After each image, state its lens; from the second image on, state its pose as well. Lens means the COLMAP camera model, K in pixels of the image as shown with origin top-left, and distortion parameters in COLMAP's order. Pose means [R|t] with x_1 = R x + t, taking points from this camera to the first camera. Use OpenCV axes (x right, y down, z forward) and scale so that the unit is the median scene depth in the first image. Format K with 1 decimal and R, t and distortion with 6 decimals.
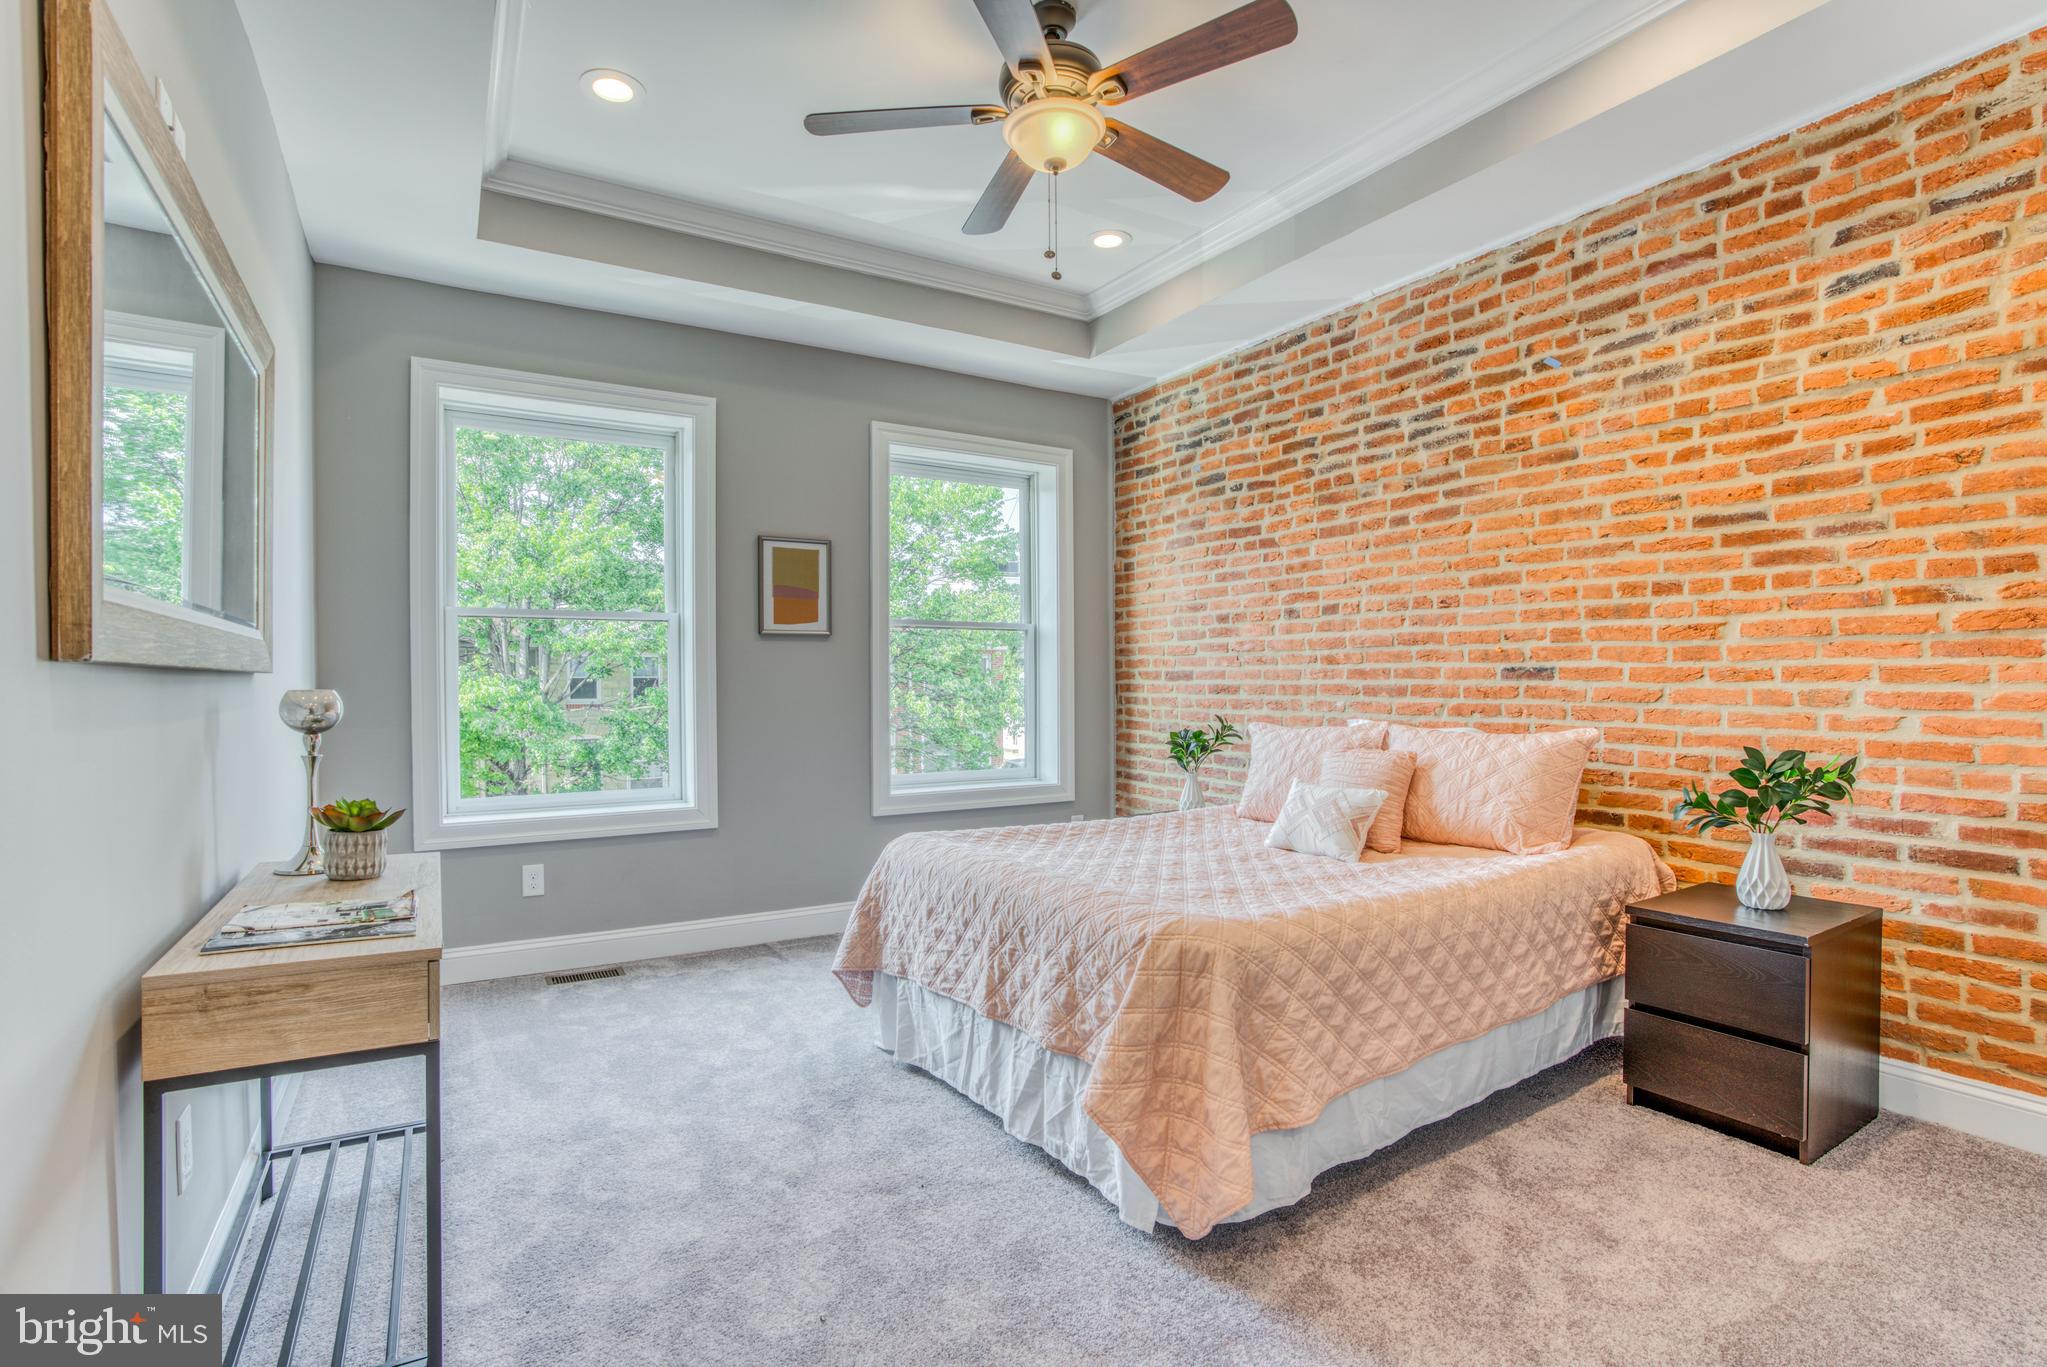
lens RADIAL K [[966.8, 0, 1020.1], [0, 966.8, 678.5], [0, 0, 1]] dist [-0.065735, 0.024910]
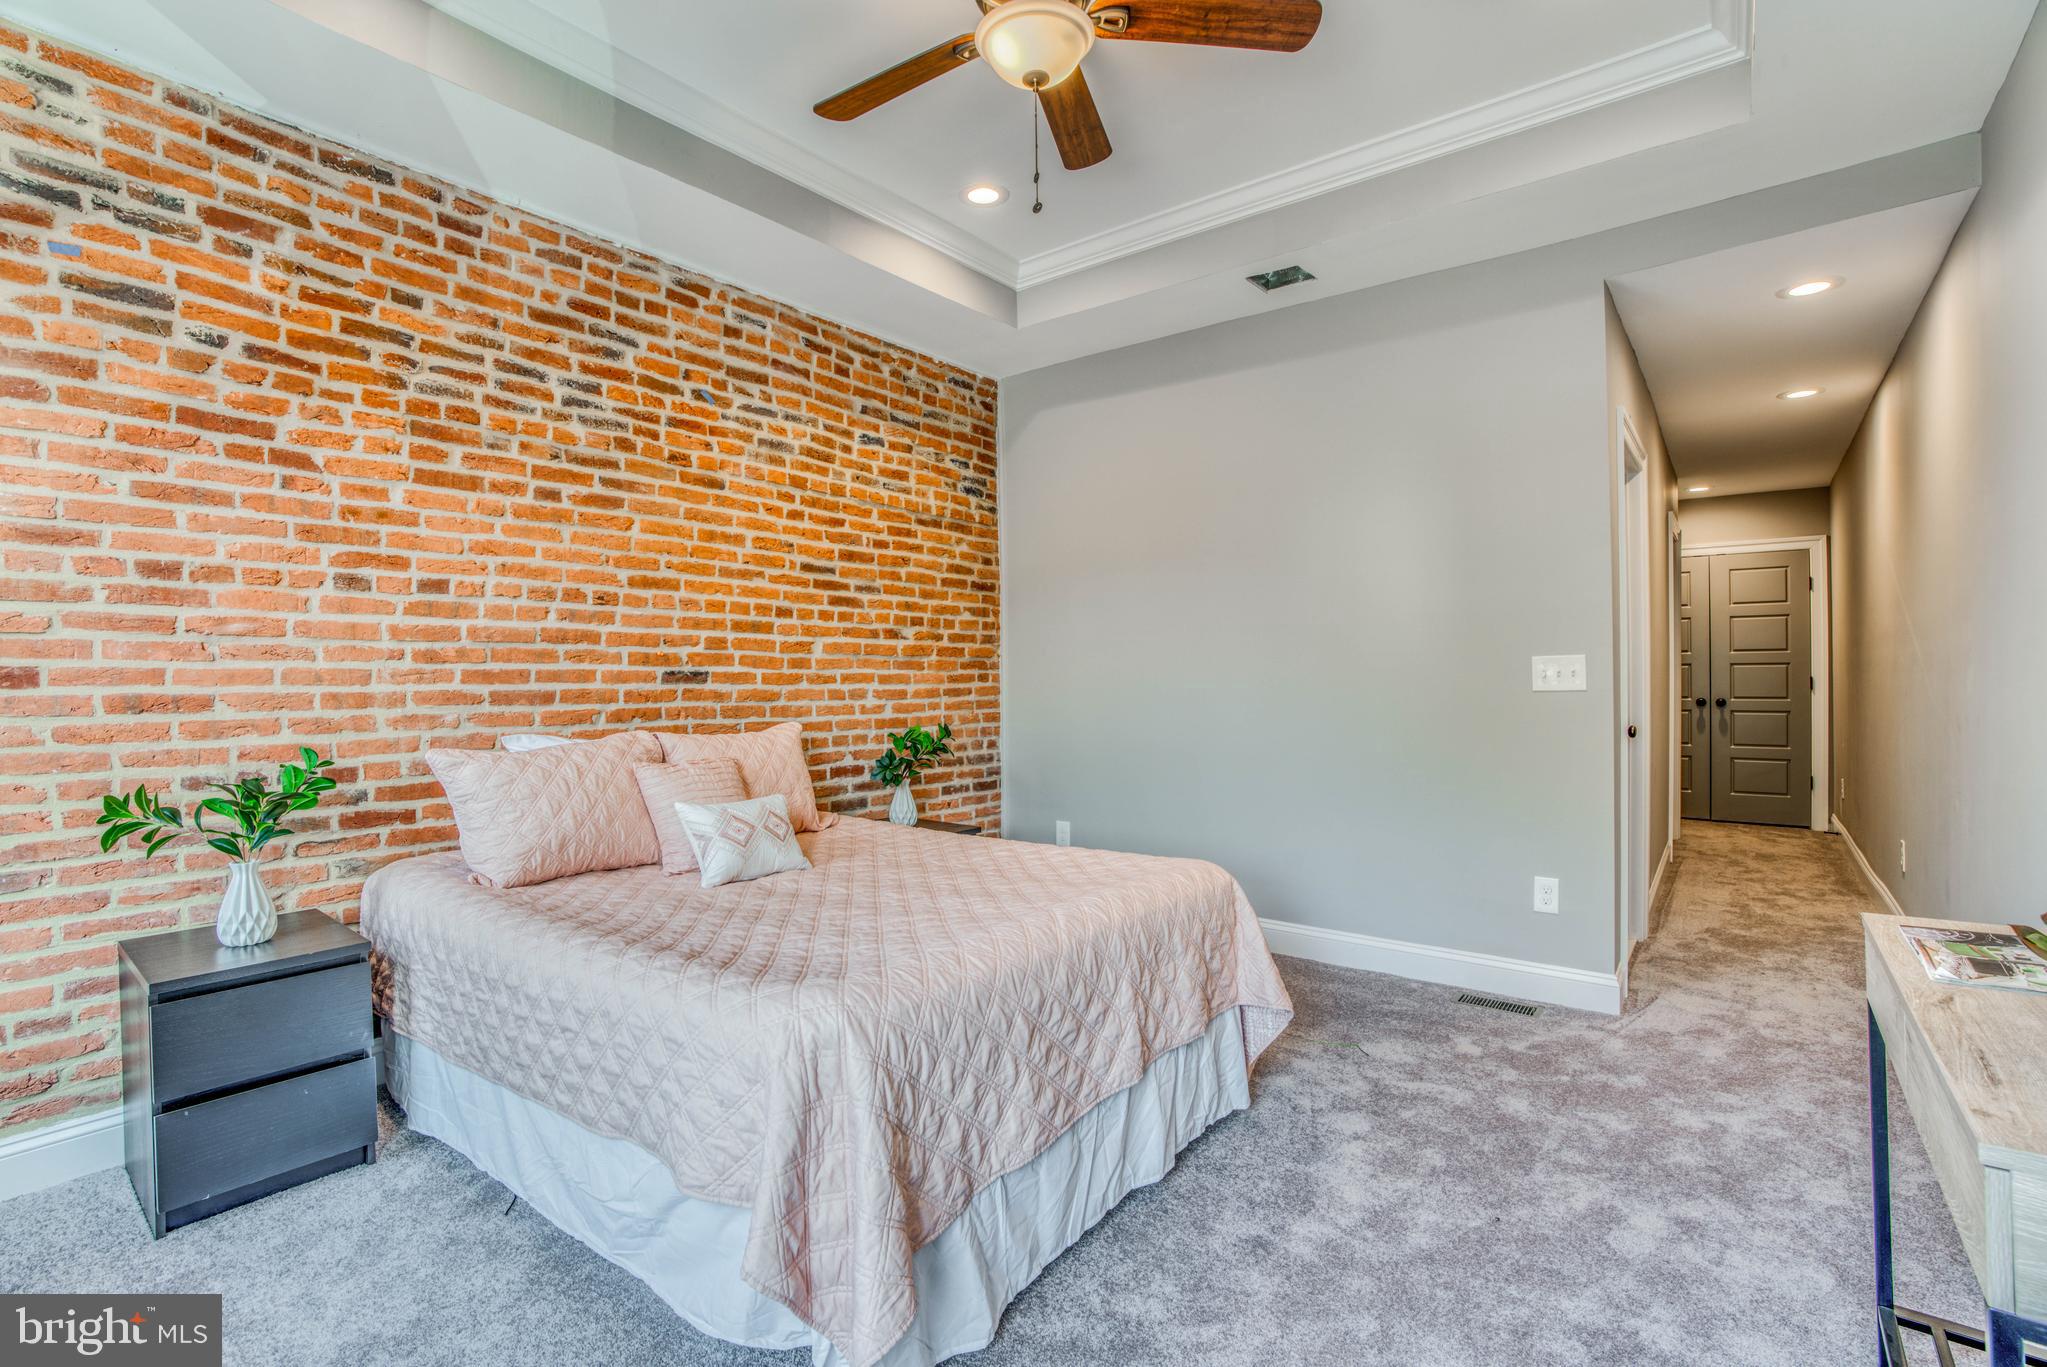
lens RADIAL K [[966.8, 0, 1022.4], [0, 966.8, 689.7], [0, 0, 1]] dist [-0.065735, 0.024910]
pose [[-0.352147, 0.010437, 0.935887, -0.546489], [0.019609, 0.999801, -0.003771, 0.018334], [-0.935739, 0.017024, -0.352281, 0.940430]]
